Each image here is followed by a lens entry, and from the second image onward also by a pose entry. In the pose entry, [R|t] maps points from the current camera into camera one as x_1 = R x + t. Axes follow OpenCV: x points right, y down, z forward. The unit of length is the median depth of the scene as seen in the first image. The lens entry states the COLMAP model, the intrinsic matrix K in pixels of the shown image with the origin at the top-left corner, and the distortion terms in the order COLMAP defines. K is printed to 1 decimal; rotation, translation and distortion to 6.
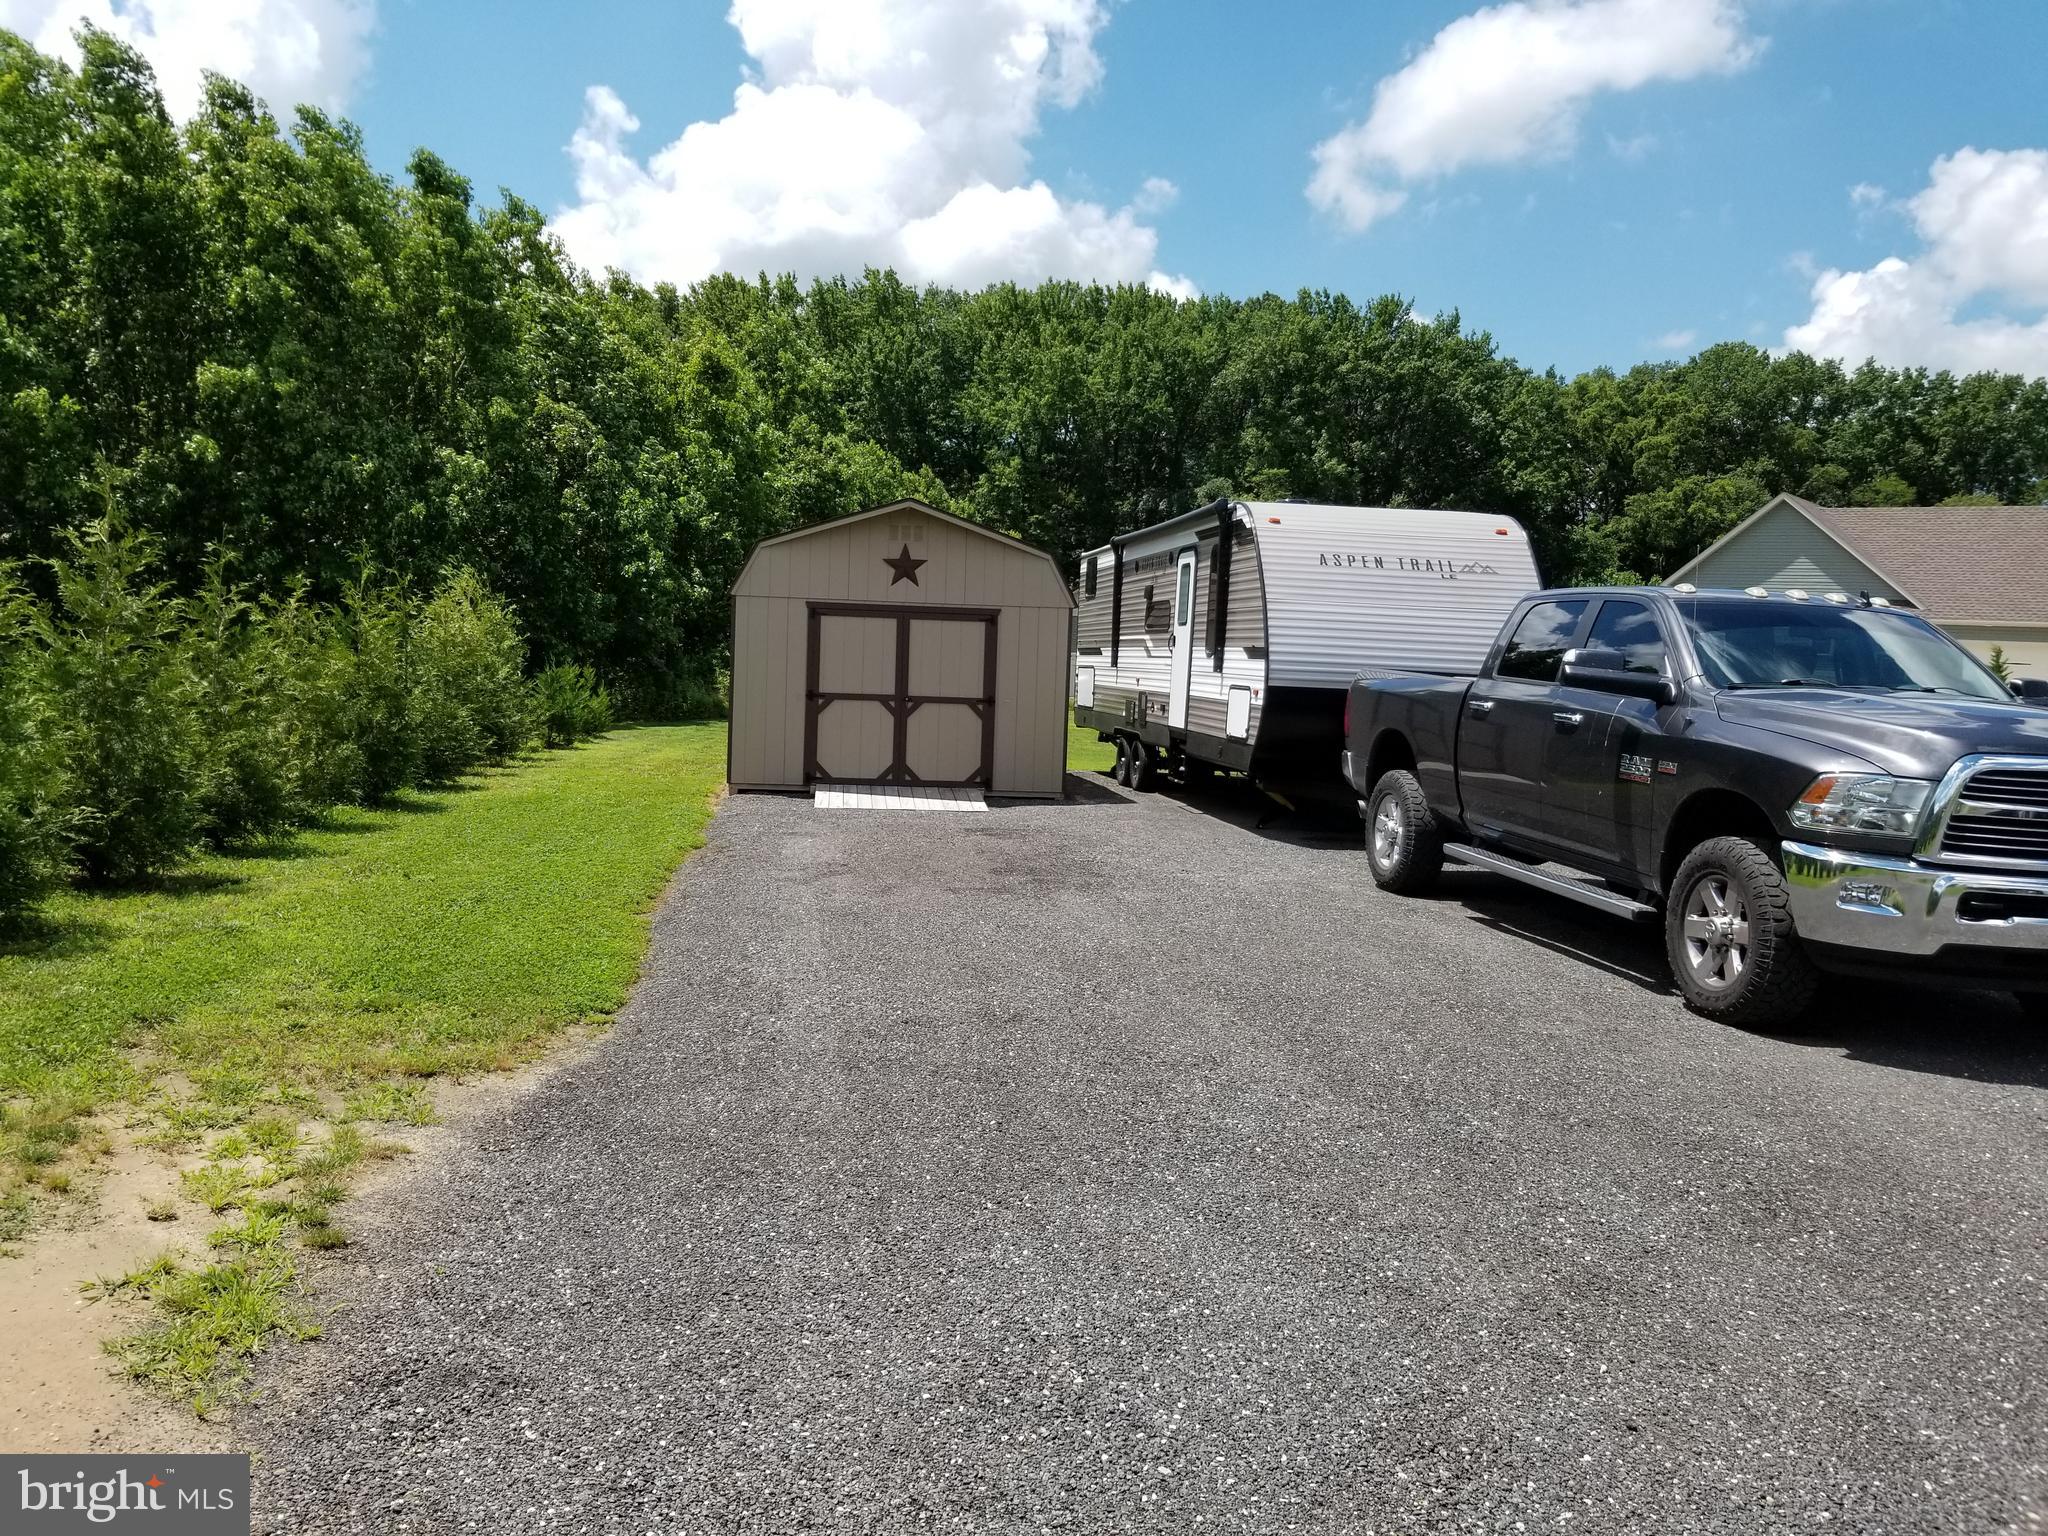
lens RADIAL K [[1614.4, 0, 981.0], [0, 1614.4, 774.1], [0, 0, 1]] dist [0.084994, -0.148259]
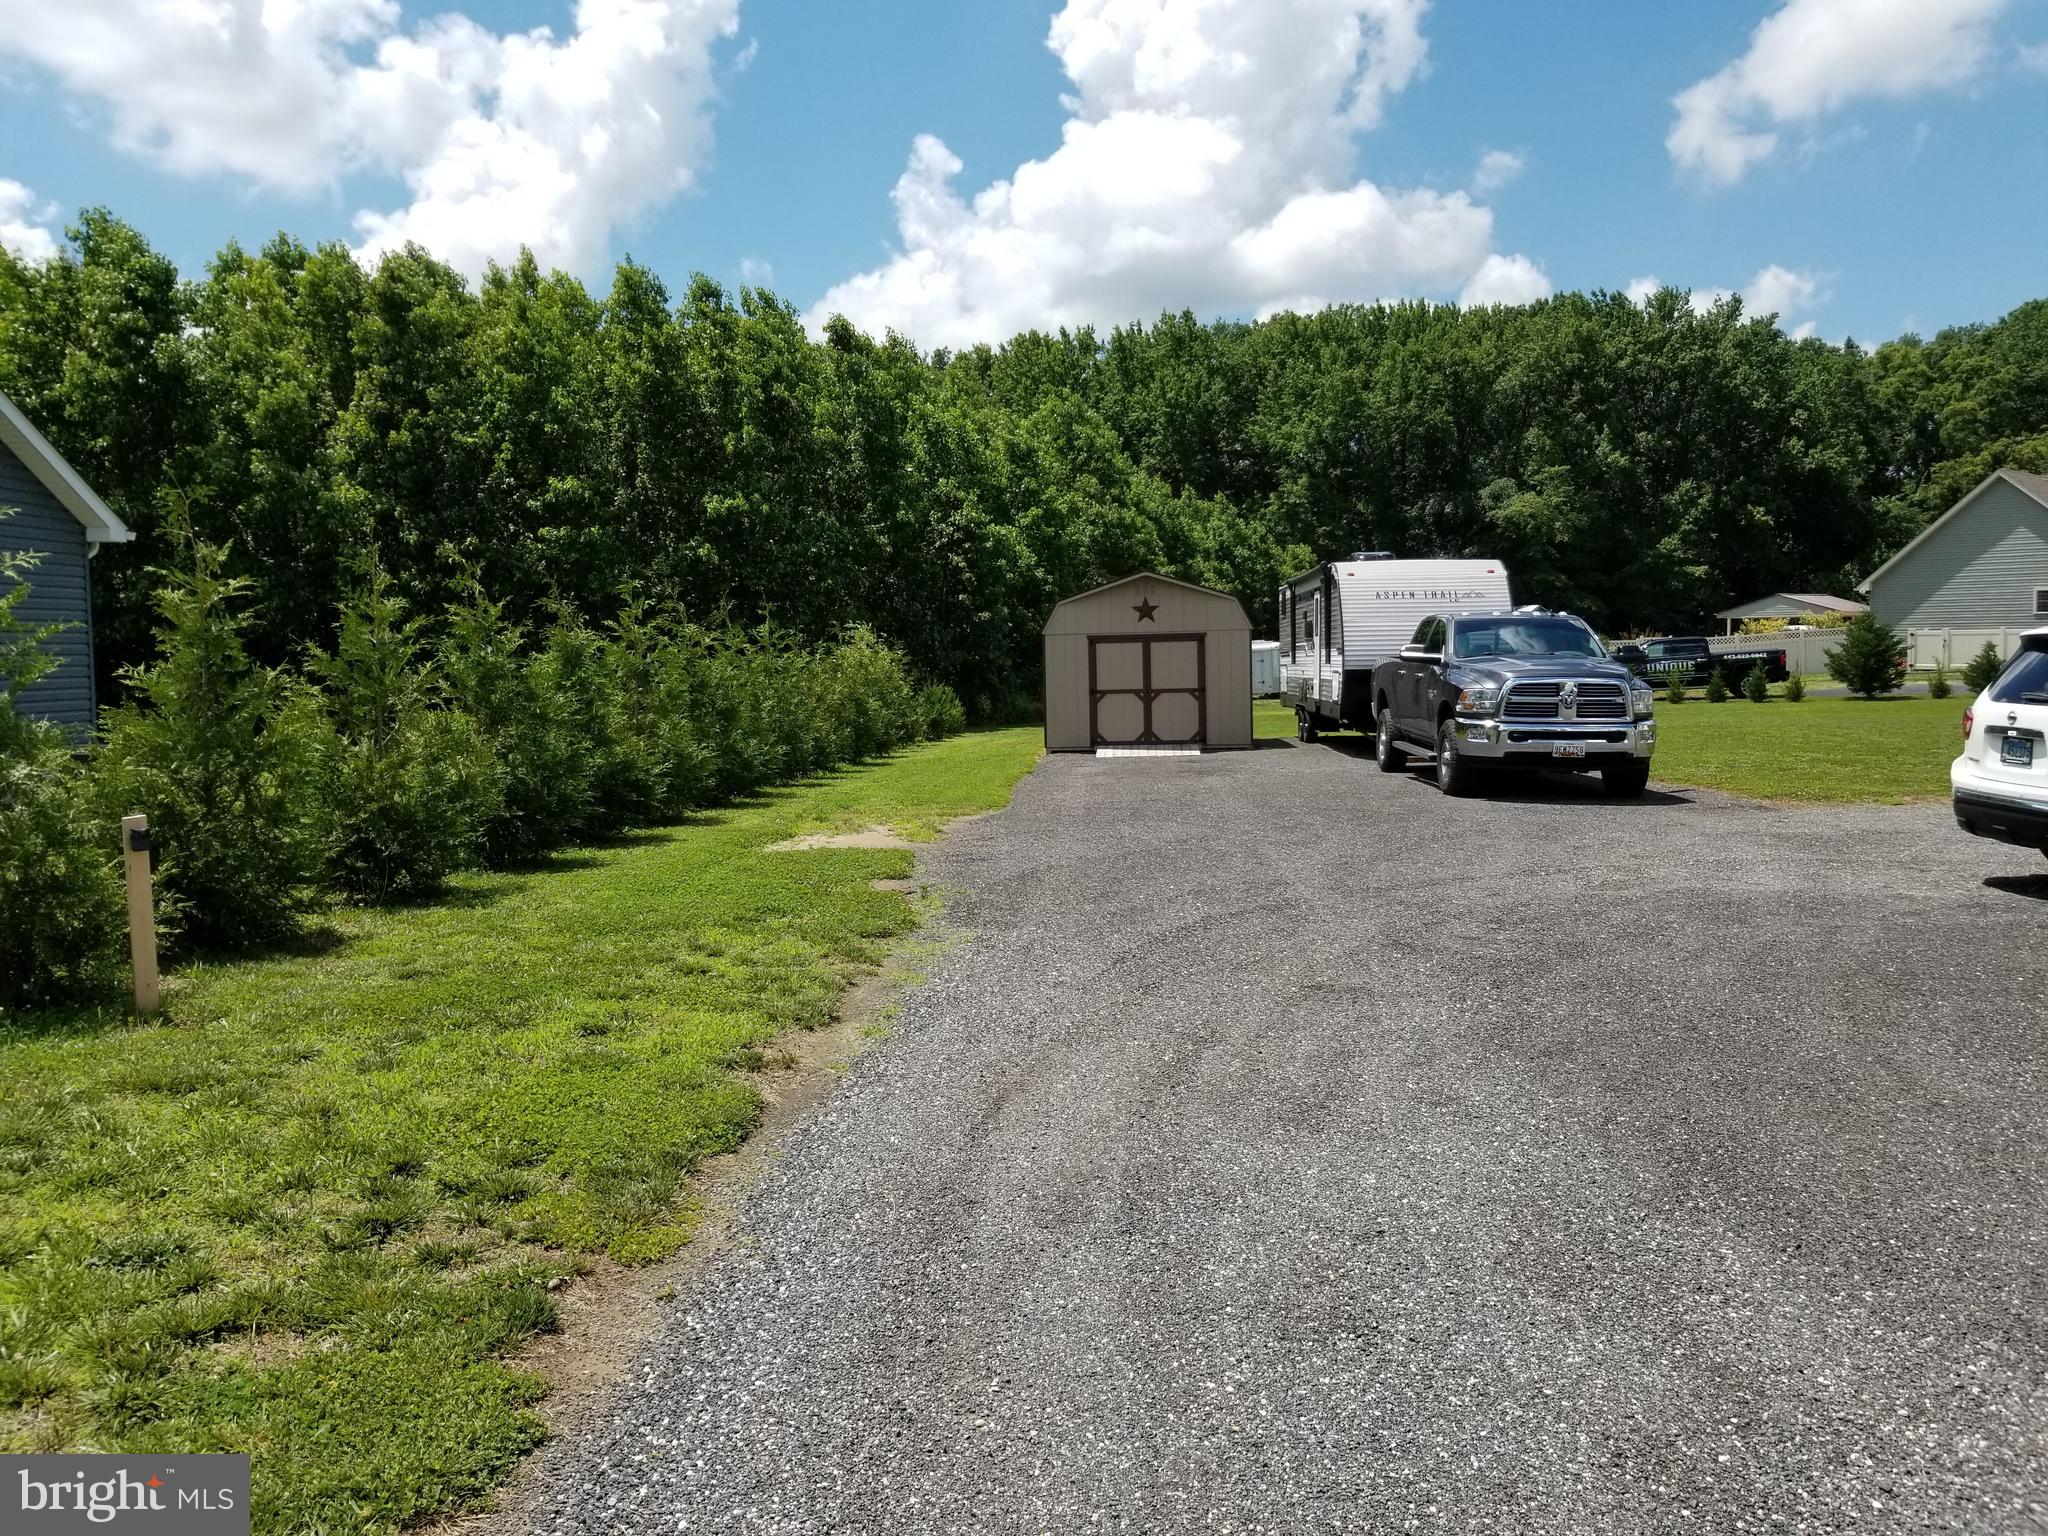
lens RADIAL K [[1621.5, 0, 1024.0], [0, 1621.5, 768.0], [0, 0, 1]] dist [0.052900, -0.063657]
pose [[0.984094, -0.046584, -0.171429, 0.014988], [0.044471, 0.998880, -0.016147, 0.007376], [0.171989, 0.008267, 0.985064, -0.090567]]
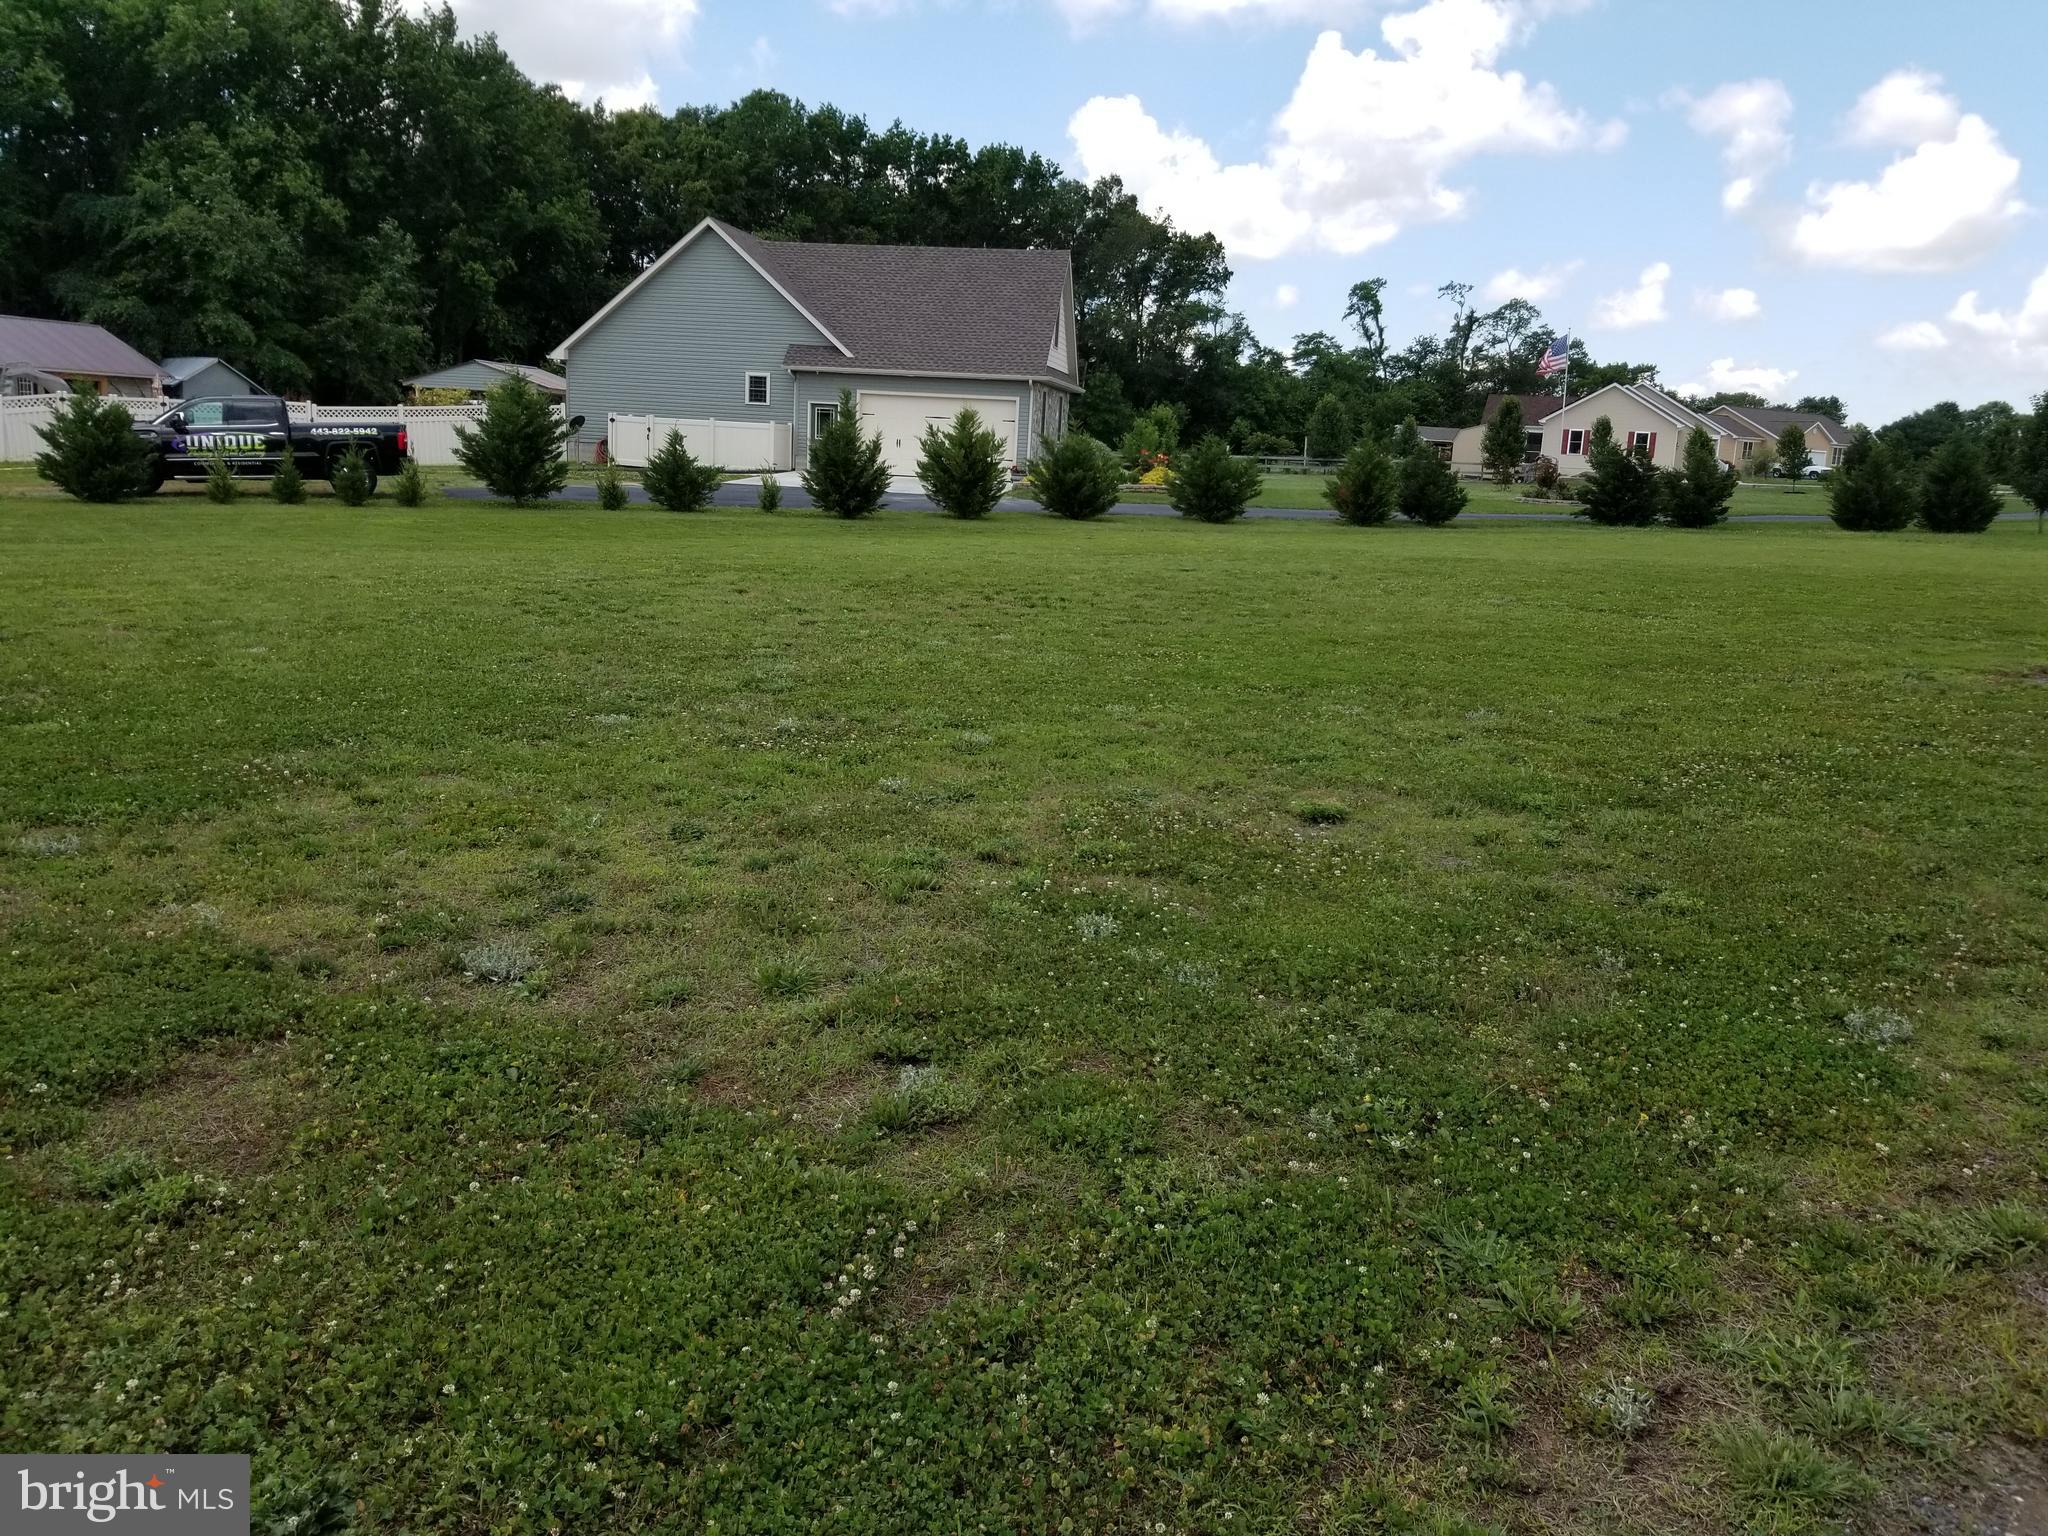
lens RADIAL K [[1614.4, 0, 981.0], [0, 1614.4, 774.1], [0, 0, 1]] dist [0.084994, -0.148259]
pose [[0.875401, -0.102956, 0.472306, 0.086947], [0.037580, 0.988593, 0.145846, 0.000514], [-0.481935, -0.109924, 0.869285, 0.068111]]
